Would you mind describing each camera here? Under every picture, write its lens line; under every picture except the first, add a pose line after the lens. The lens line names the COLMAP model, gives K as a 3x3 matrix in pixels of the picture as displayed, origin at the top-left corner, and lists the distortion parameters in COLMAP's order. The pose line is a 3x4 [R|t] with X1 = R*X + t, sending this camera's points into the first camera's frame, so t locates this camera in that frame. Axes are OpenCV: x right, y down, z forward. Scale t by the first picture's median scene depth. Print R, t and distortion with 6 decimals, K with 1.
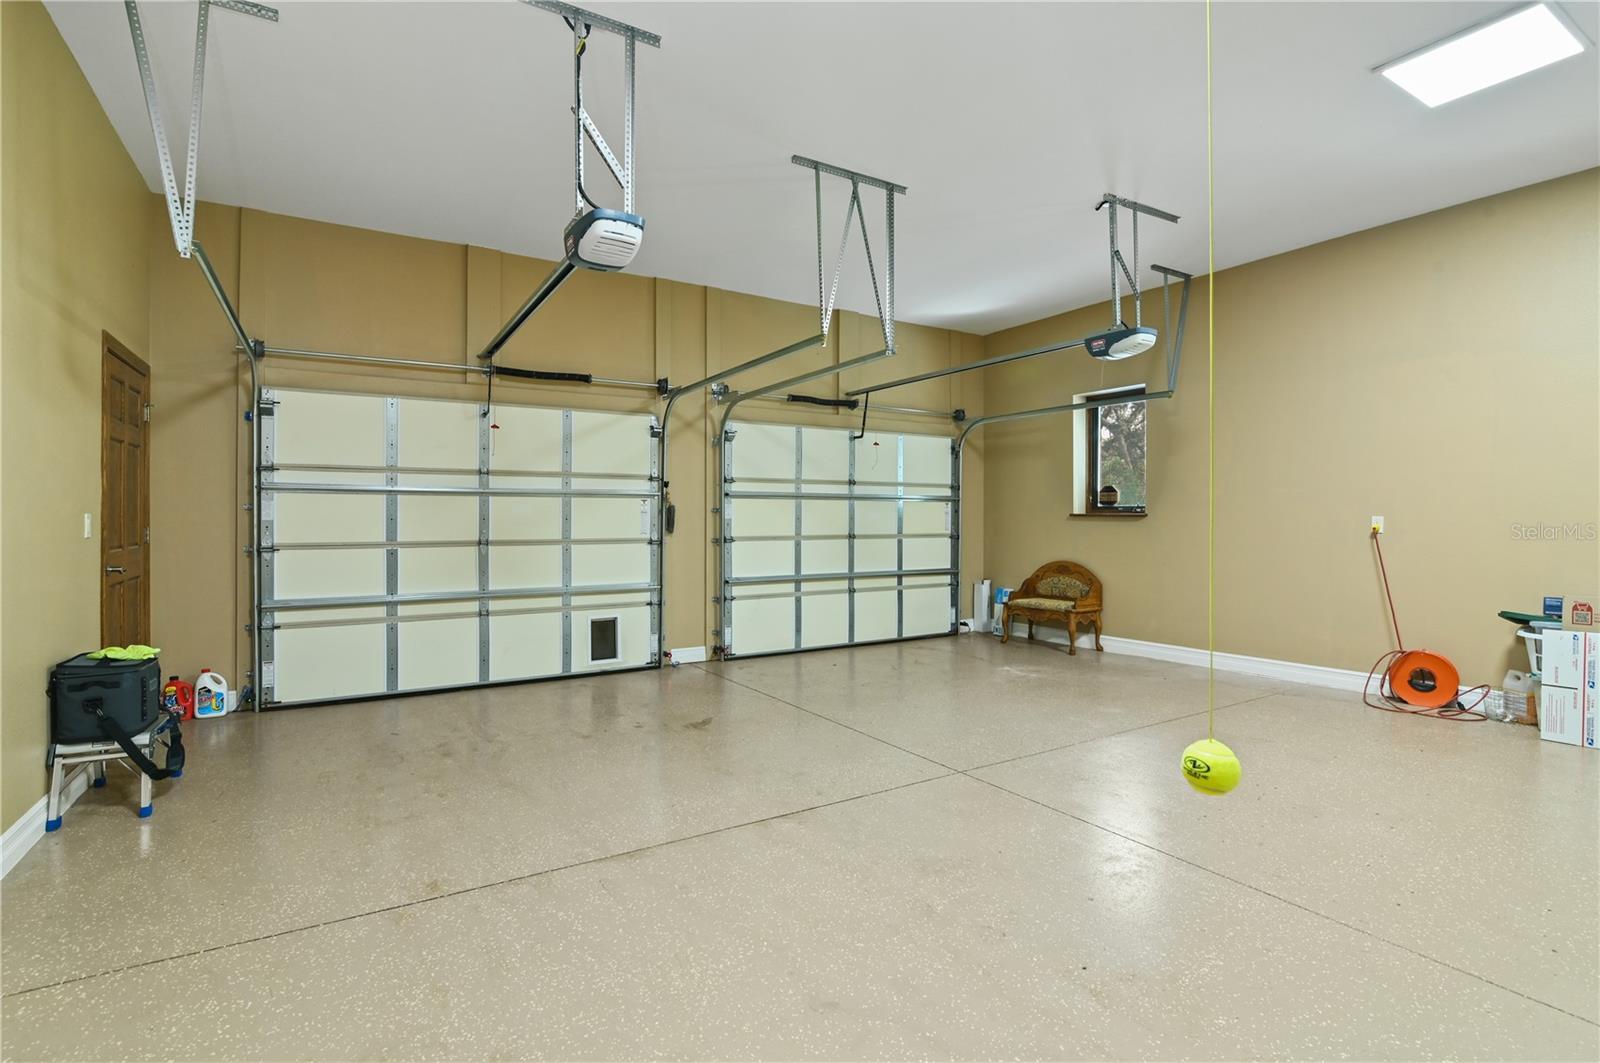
lens RADIAL K [[742.0, 0, 798.7], [0, 742.0, 516.9], [0, 0, 1]] dist [-0.016588, 0.001474]
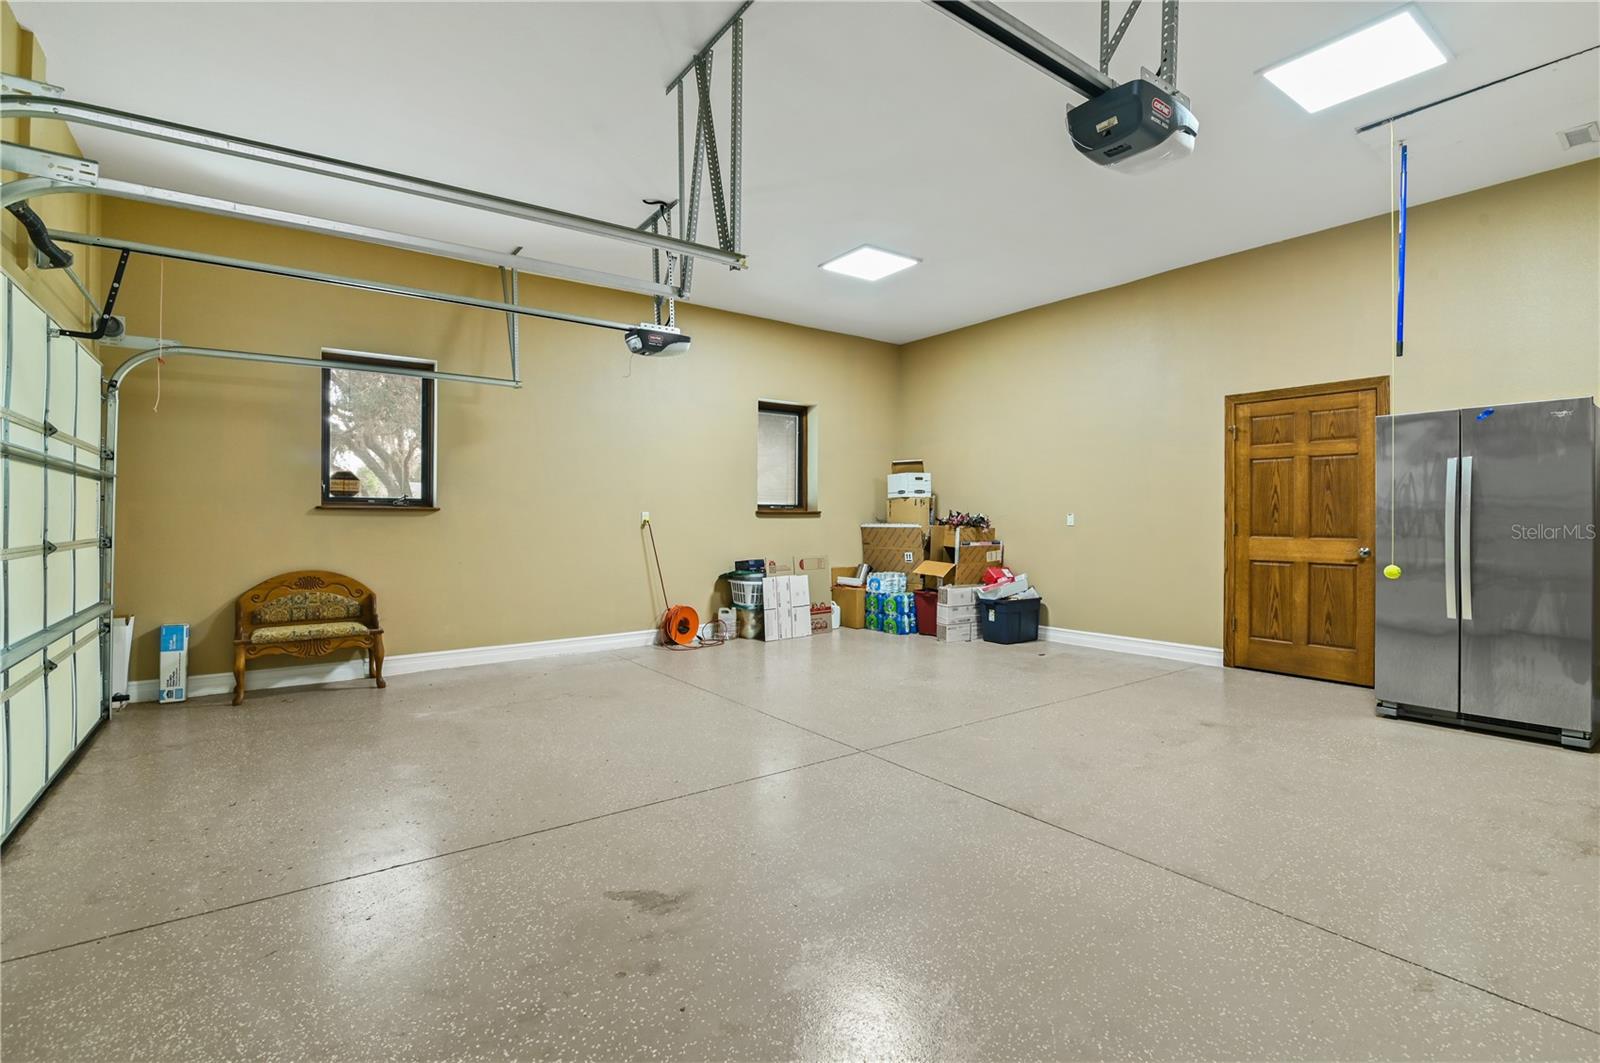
lens RADIAL K [[742.0, 0, 798.7], [0, 742.0, 516.9], [0, 0, 1]] dist [-0.016588, 0.001474]
pose [[-0.075306, 0.001676, 0.997159, -0.581342], [-0.002432, 0.999995, -0.001864, 0.009940], [-0.997158, -0.002565, -0.075301, 0.825594]]
